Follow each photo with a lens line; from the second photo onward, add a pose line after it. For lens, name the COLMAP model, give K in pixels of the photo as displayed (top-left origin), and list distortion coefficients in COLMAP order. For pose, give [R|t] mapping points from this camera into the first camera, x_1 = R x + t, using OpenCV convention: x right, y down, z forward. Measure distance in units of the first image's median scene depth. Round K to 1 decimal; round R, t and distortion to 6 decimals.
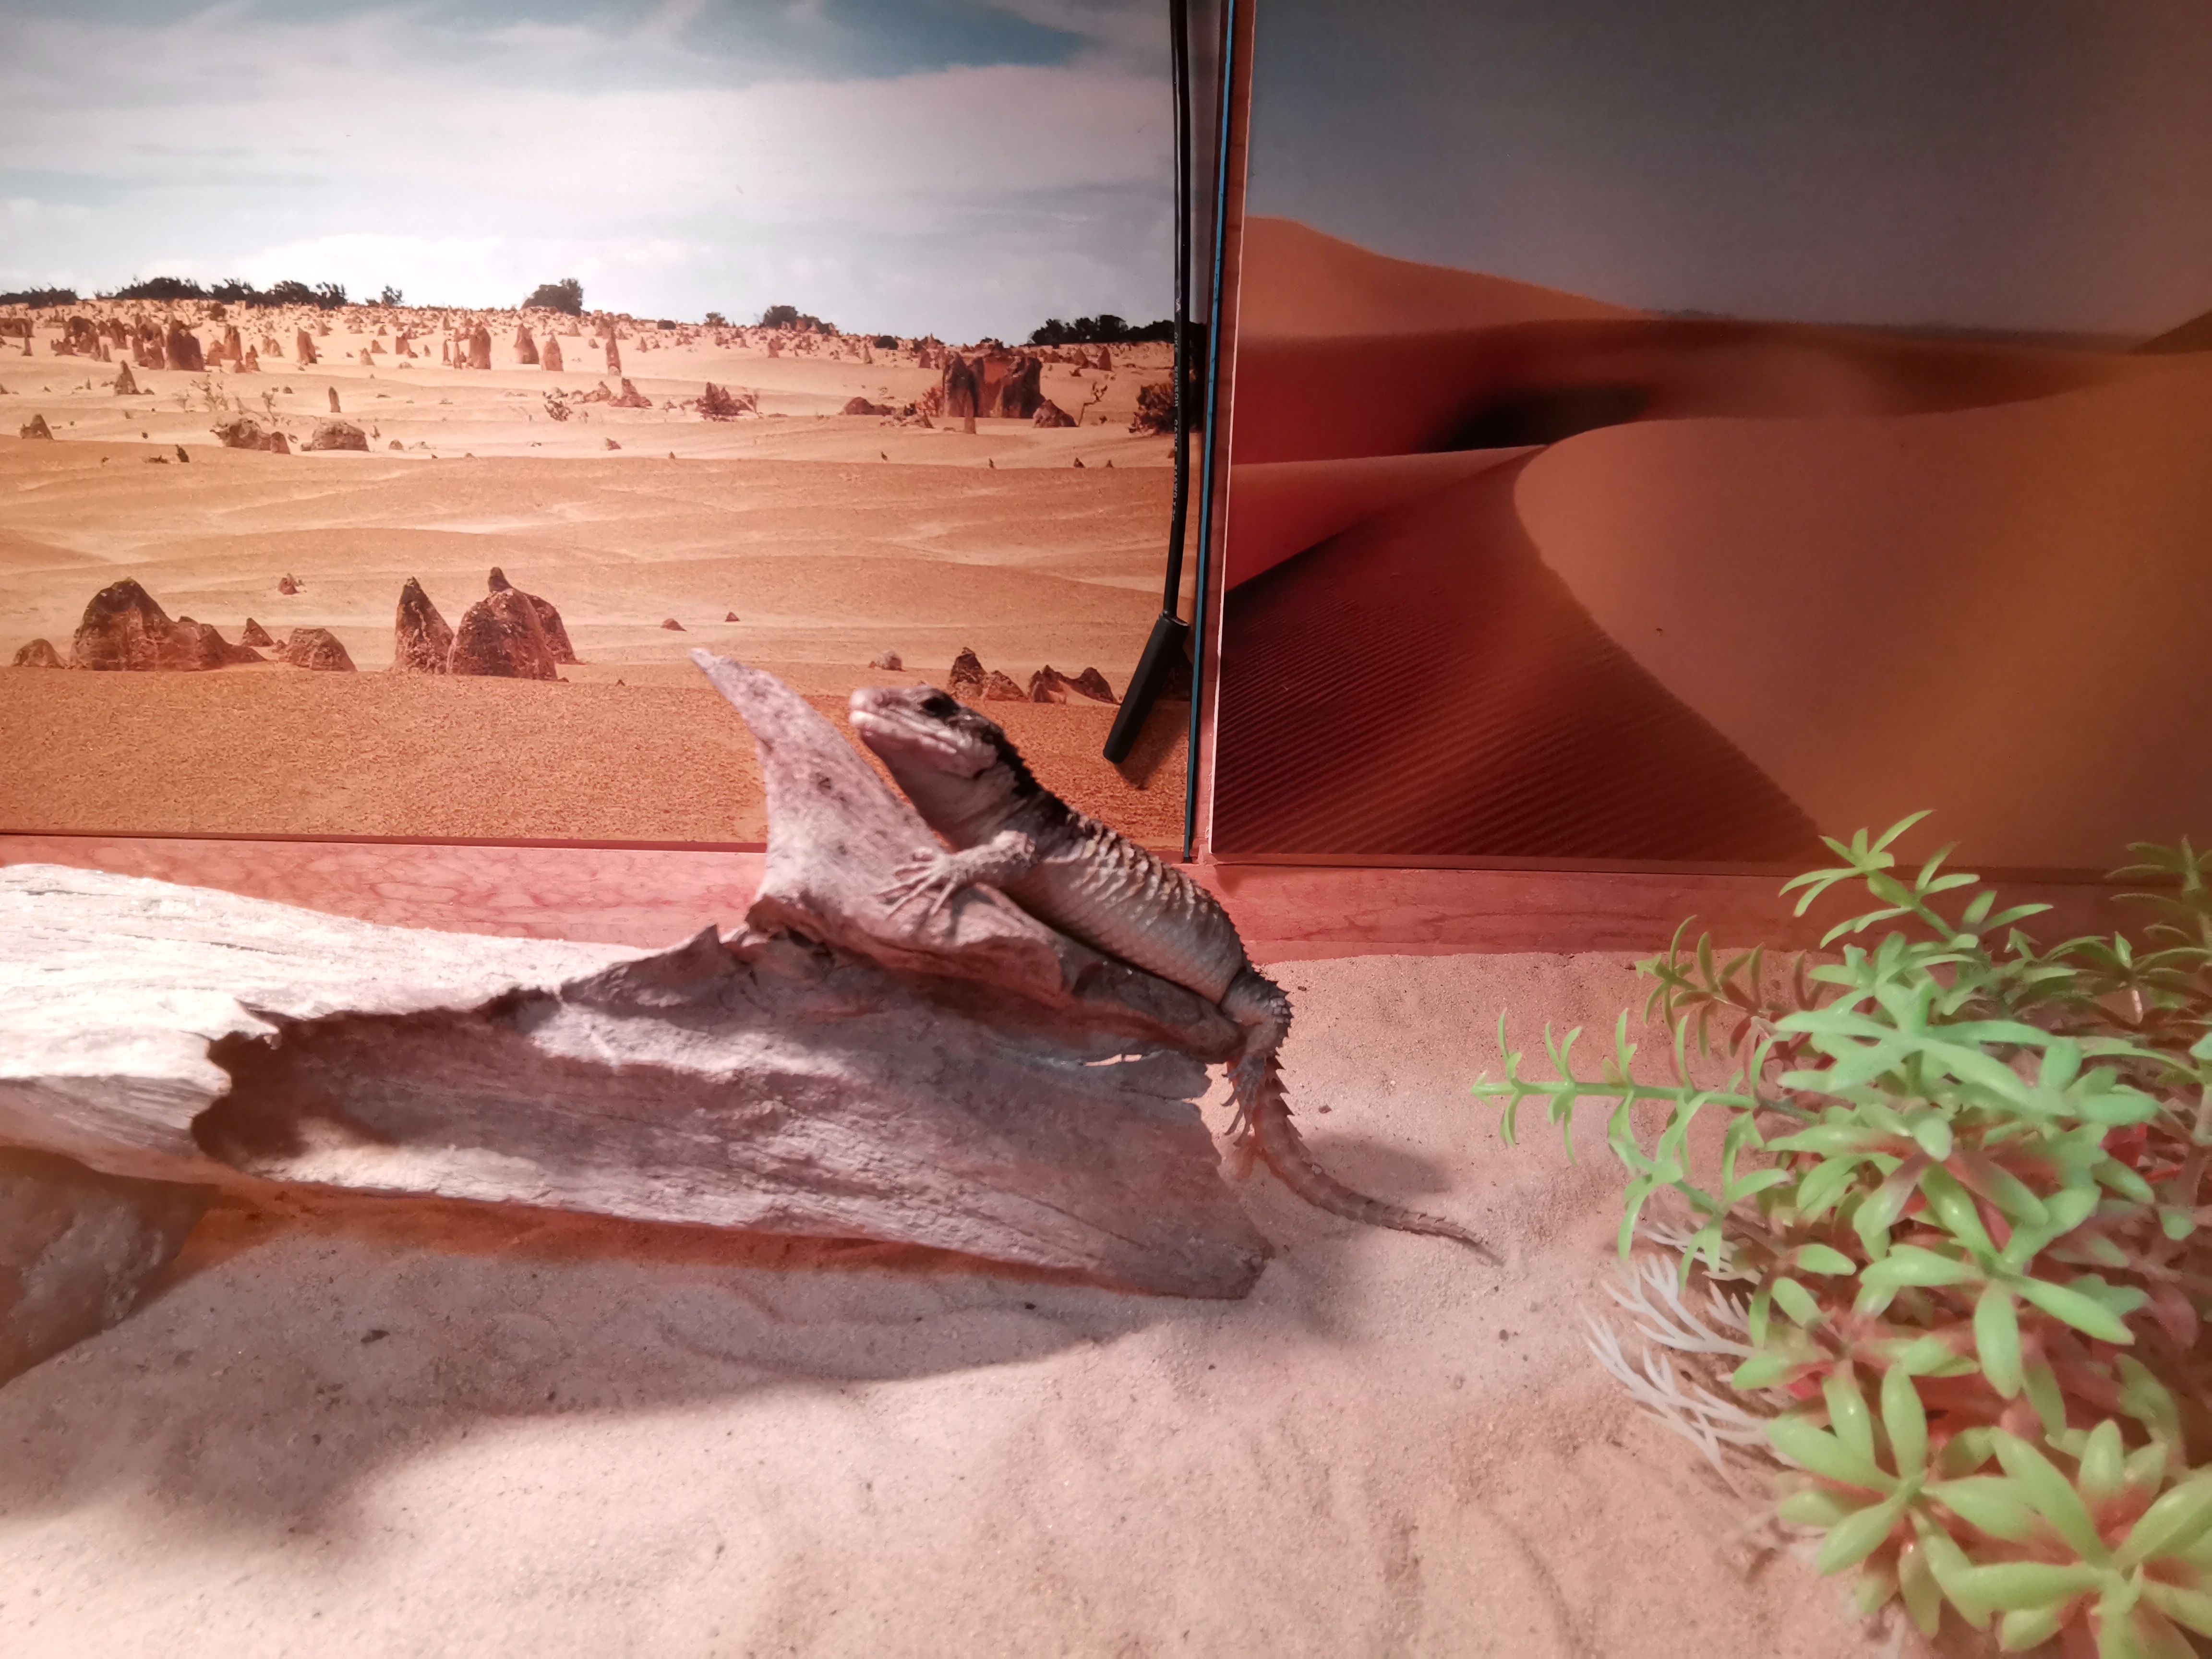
lens RADIAL K [[1049.4, 0, 1116.1], [0, 1049.4, 826.6], [0, 0, 1]] dist [0.023681, -0.000258]
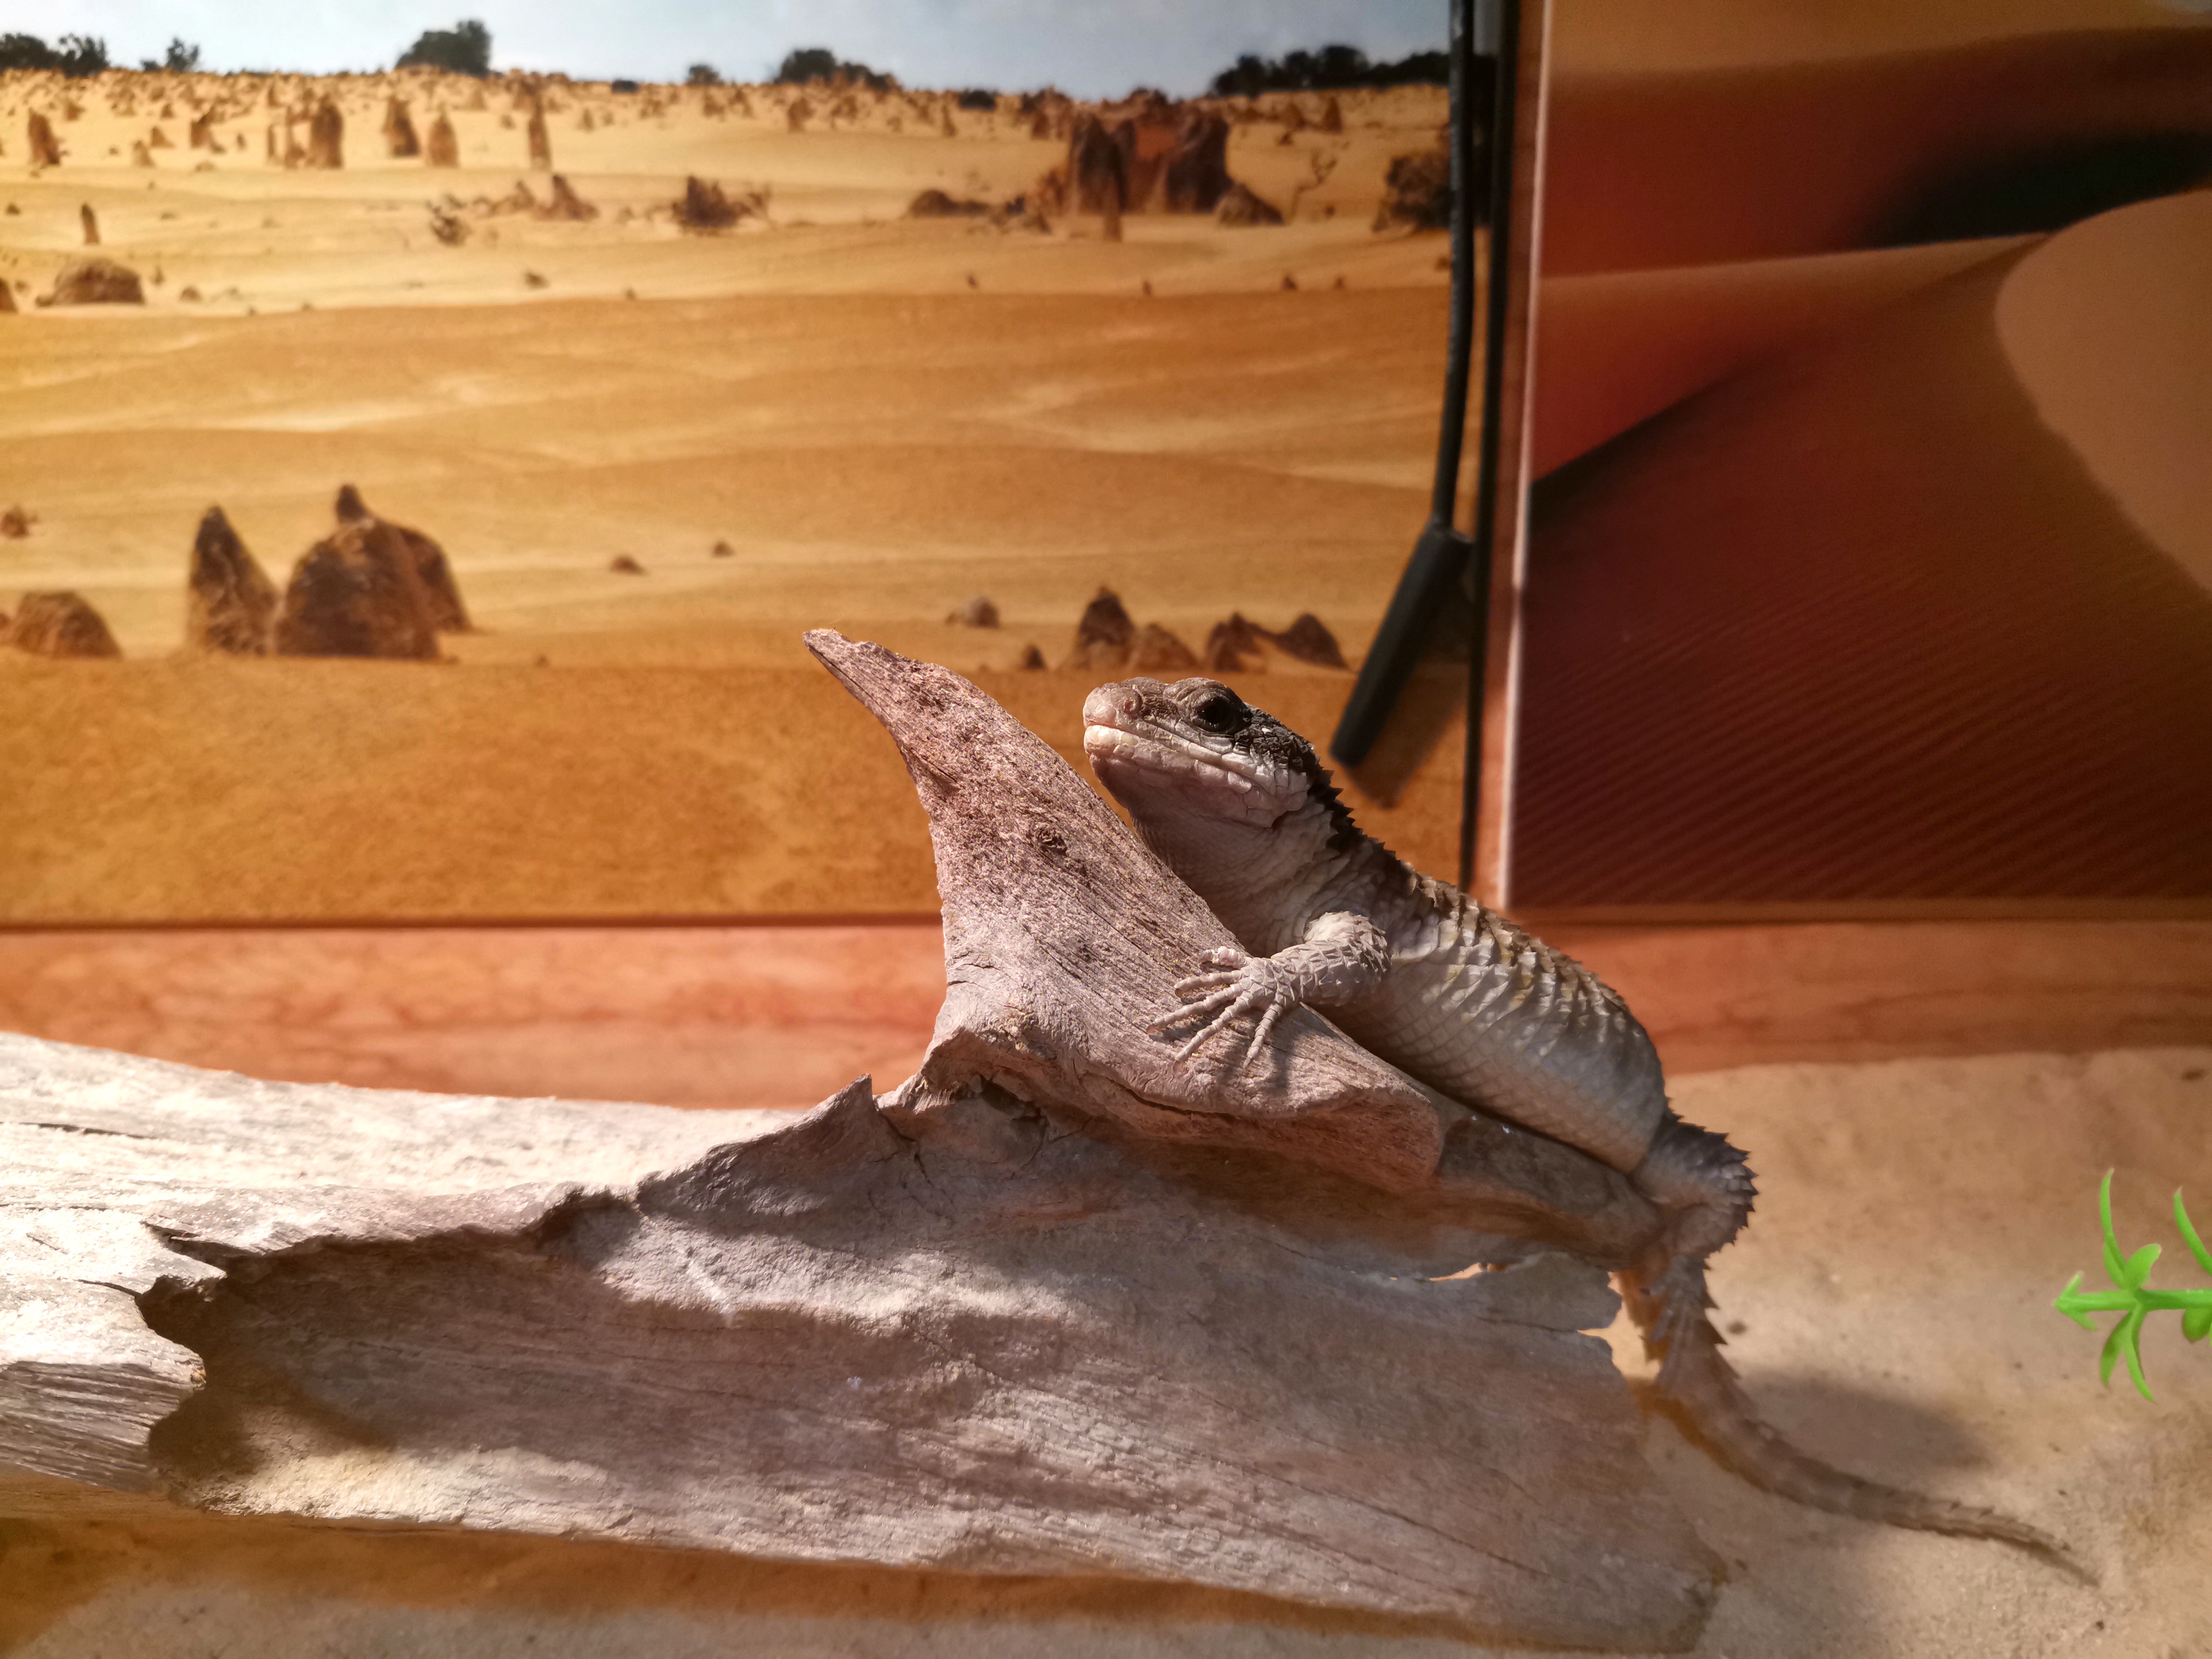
lens RADIAL K [[1737.7, 0, 1095.3], [0, 1737.7, 825.4], [0, 0, 1]] dist [-0.043512, 0.085223]
pose [[0.999566, -0.029364, -0.002397, -0.220034], [0.029363, 0.999569, -0.000523, -0.046090], [0.002412, 0.000452, 0.999997, -0.010726]]
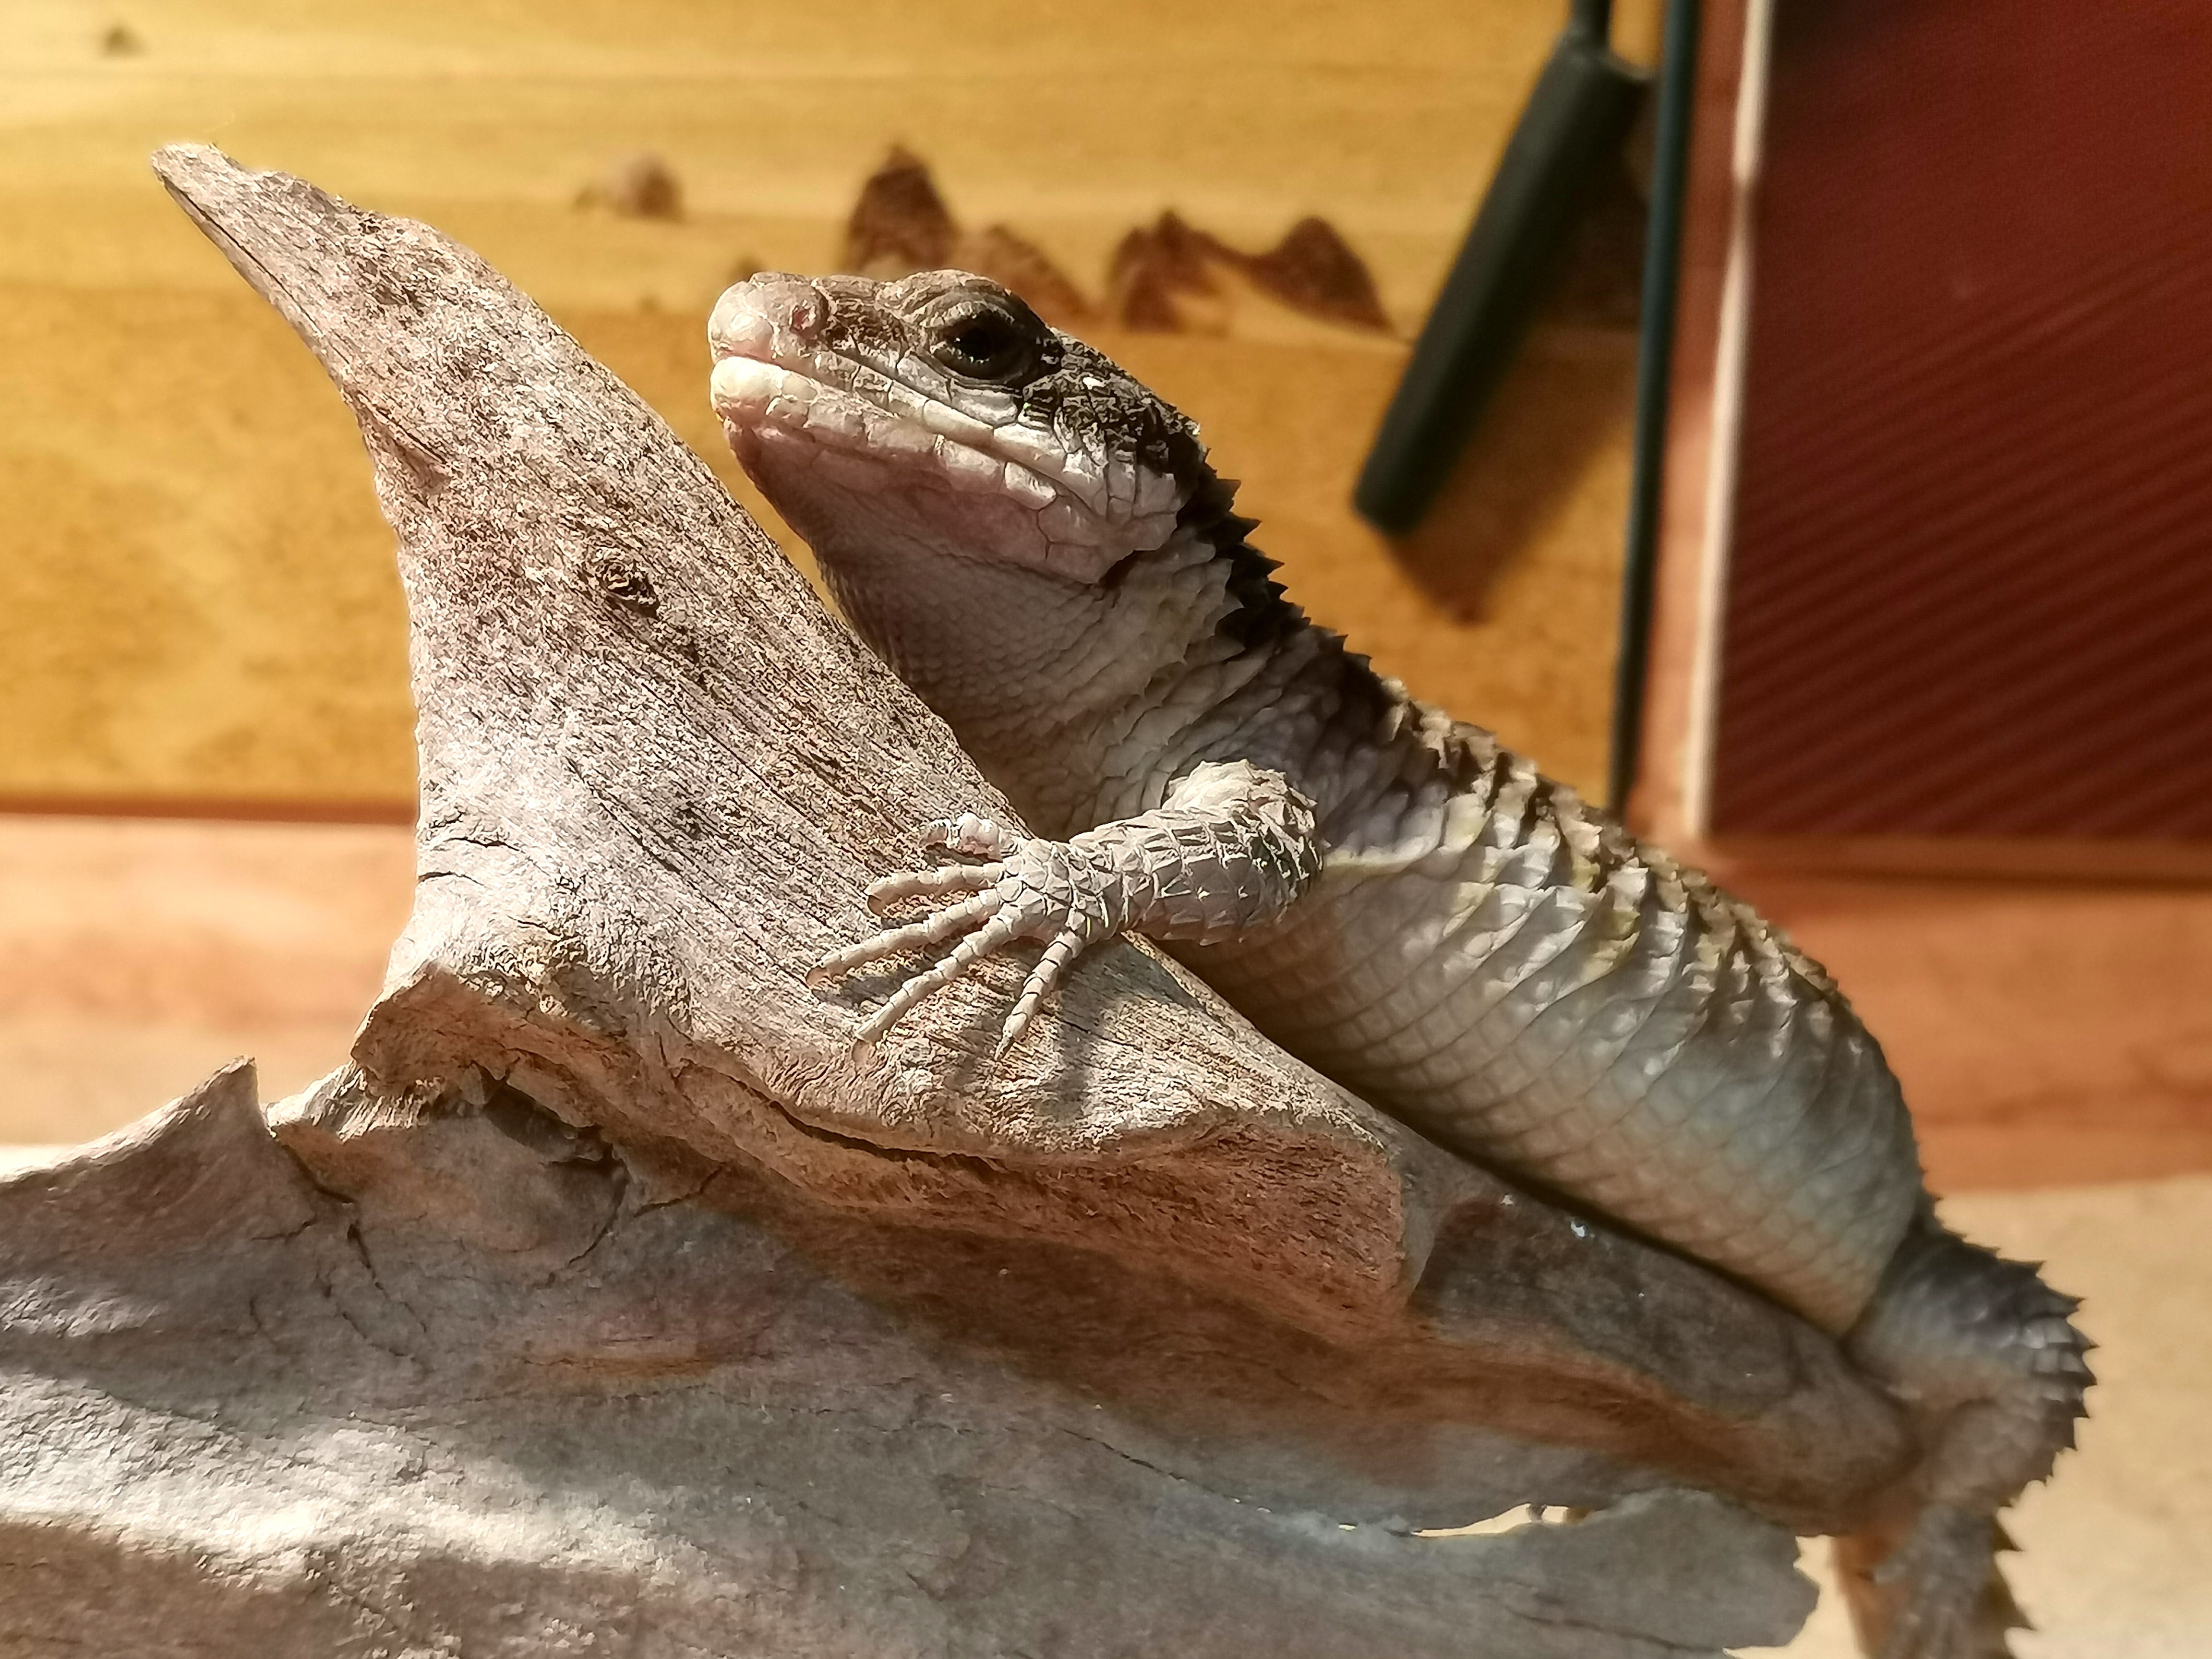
lens RADIAL K [[3474.3, 0, 1113.1], [0, 3474.3, 843.2], [0, 0, 1]] dist [0.167539, -1.128903]
pose [[0.999960, 0.005774, 0.006870, -0.128731], [-0.005965, 0.999586, 0.028137, -0.000196], [-0.006705, -0.028177, 0.999580, 0.003741]]
